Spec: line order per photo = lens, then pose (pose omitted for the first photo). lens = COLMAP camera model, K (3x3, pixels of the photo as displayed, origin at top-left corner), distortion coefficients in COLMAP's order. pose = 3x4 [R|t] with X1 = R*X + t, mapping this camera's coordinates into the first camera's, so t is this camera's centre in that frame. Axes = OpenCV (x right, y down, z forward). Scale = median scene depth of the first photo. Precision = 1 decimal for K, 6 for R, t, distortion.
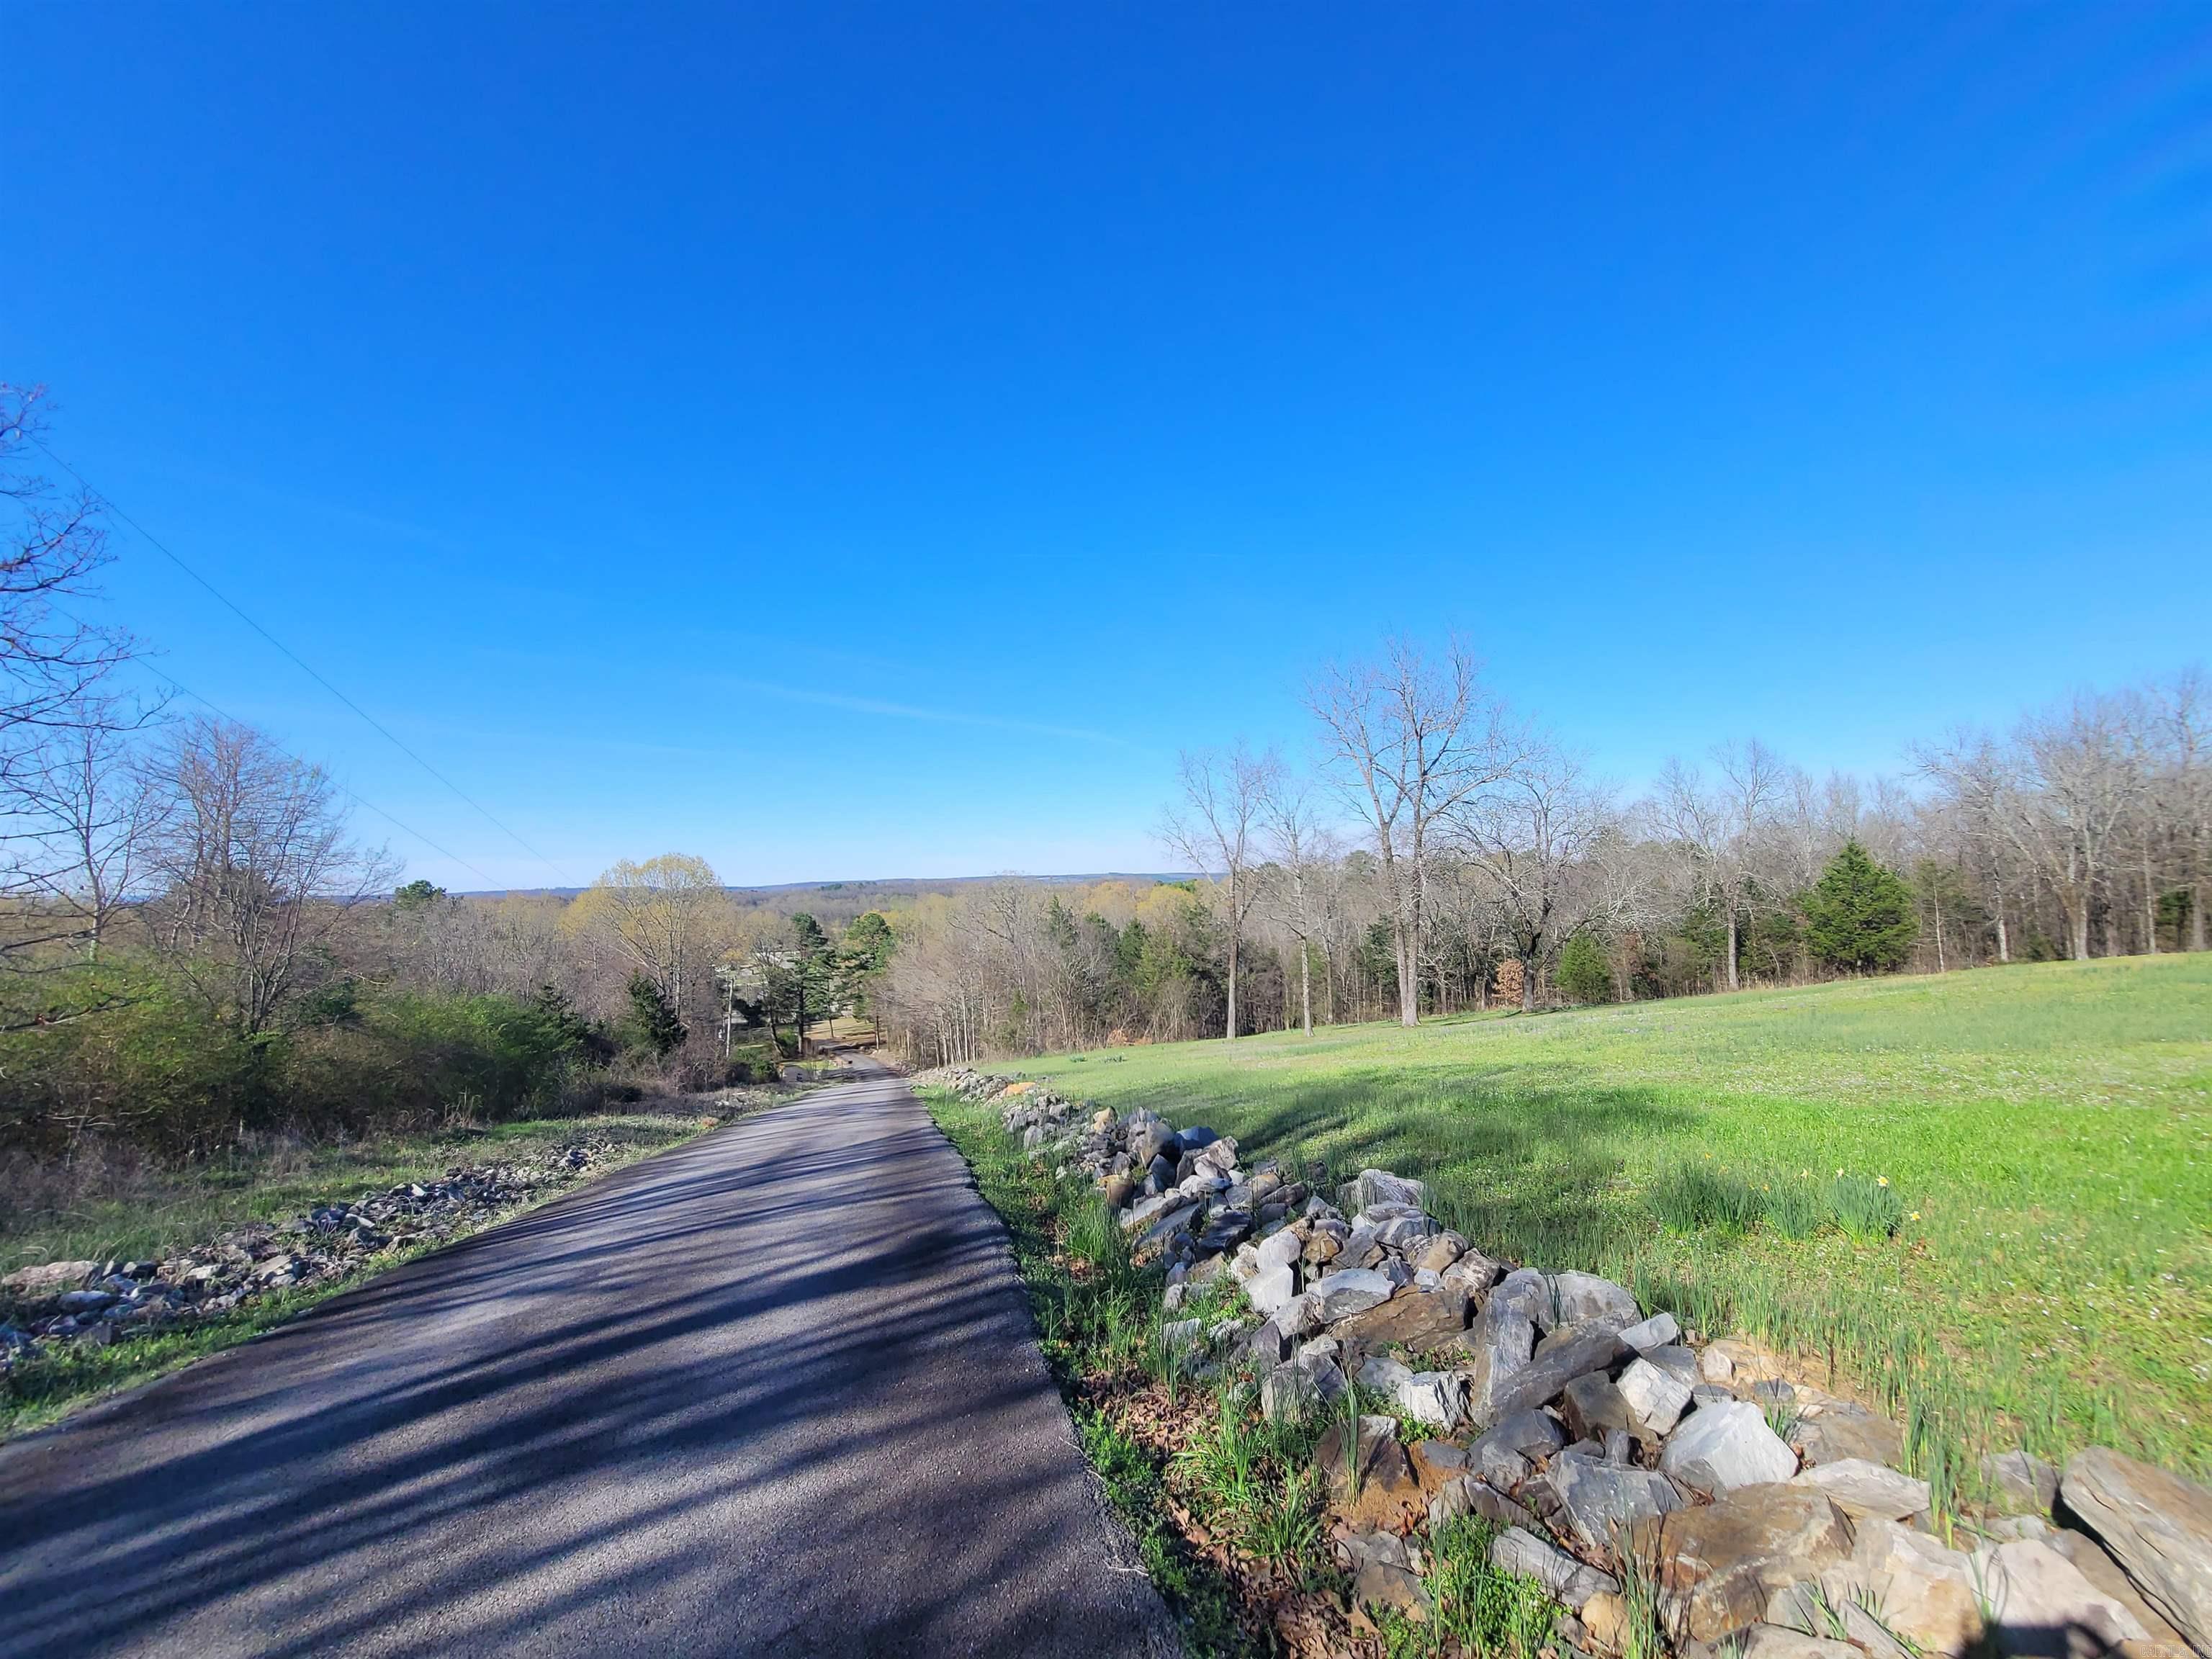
lens RADIAL K [[907.0, 0, 1118.1], [0, 907.0, 834.2], [0, 0, 1]] dist [-0.001427, 0.000666]
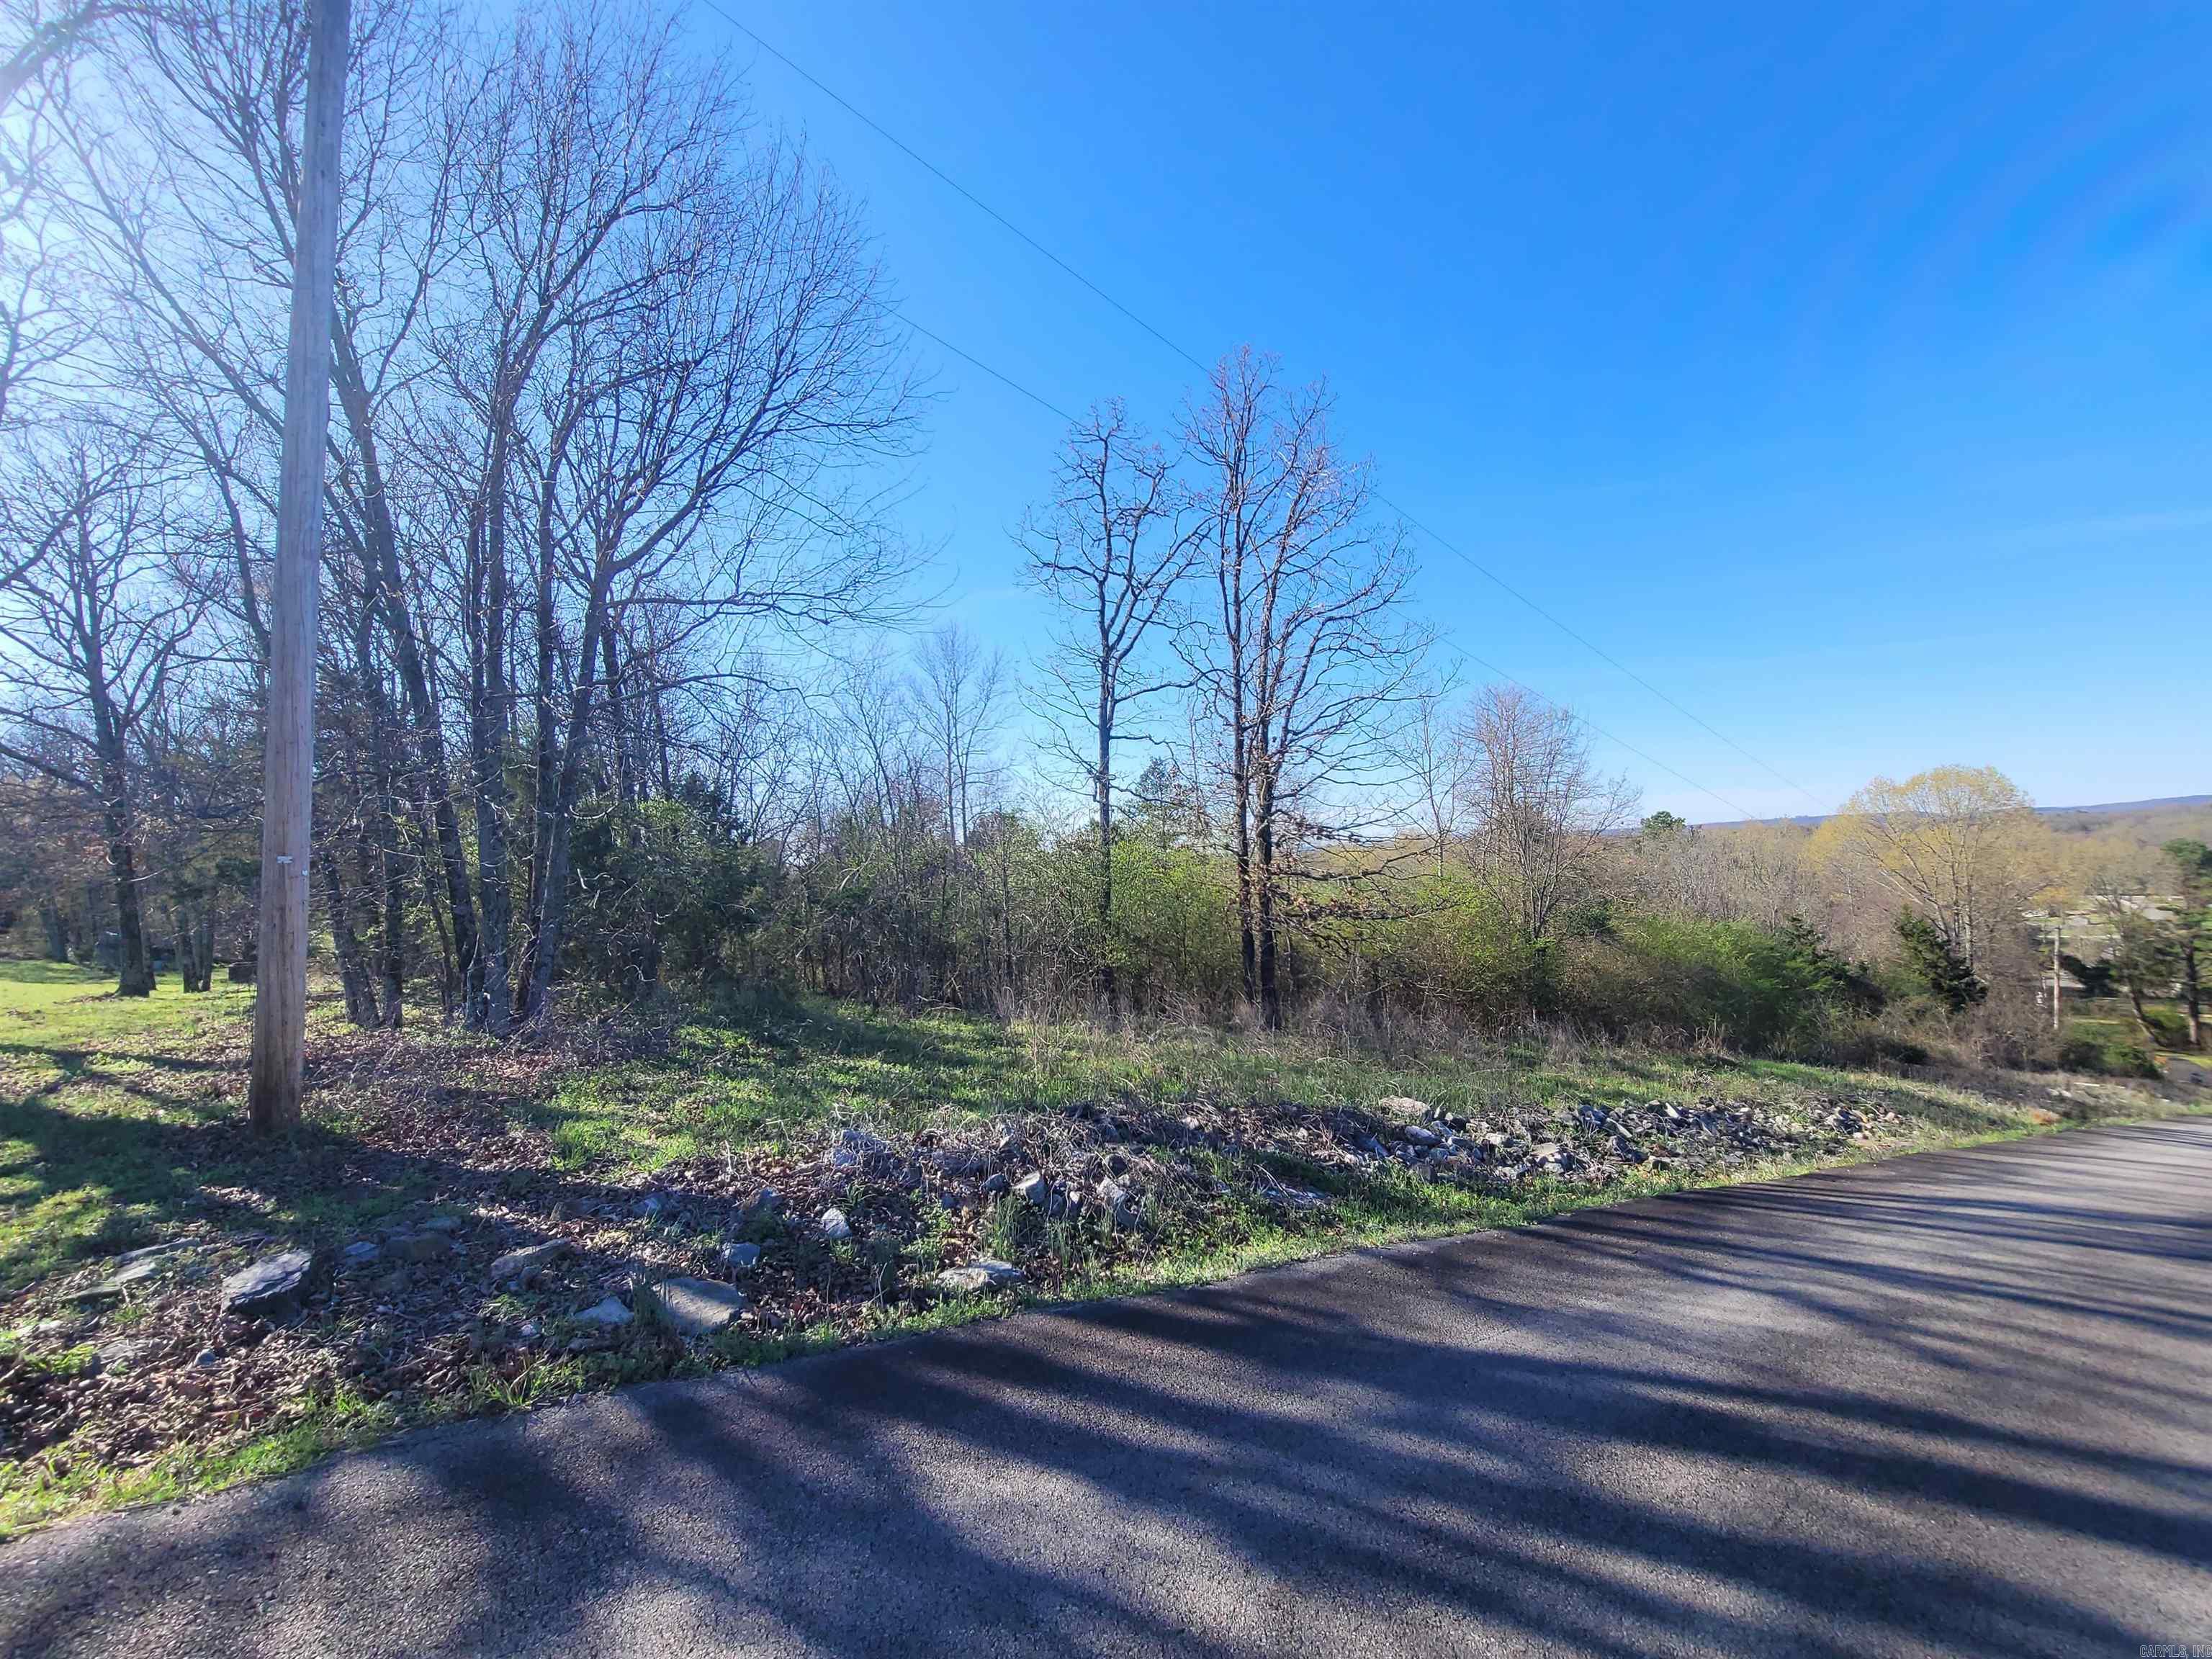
lens RADIAL K [[907.0, 0, 1118.1], [0, 907.0, 834.2], [0, 0, 1]] dist [-0.001427, 0.000666]
pose [[0.364918, -0.015431, -0.930912, -0.059978], [0.085769, 0.996168, 0.017109, 0.021647], [0.927081, -0.086087, 0.364843, 0.092013]]
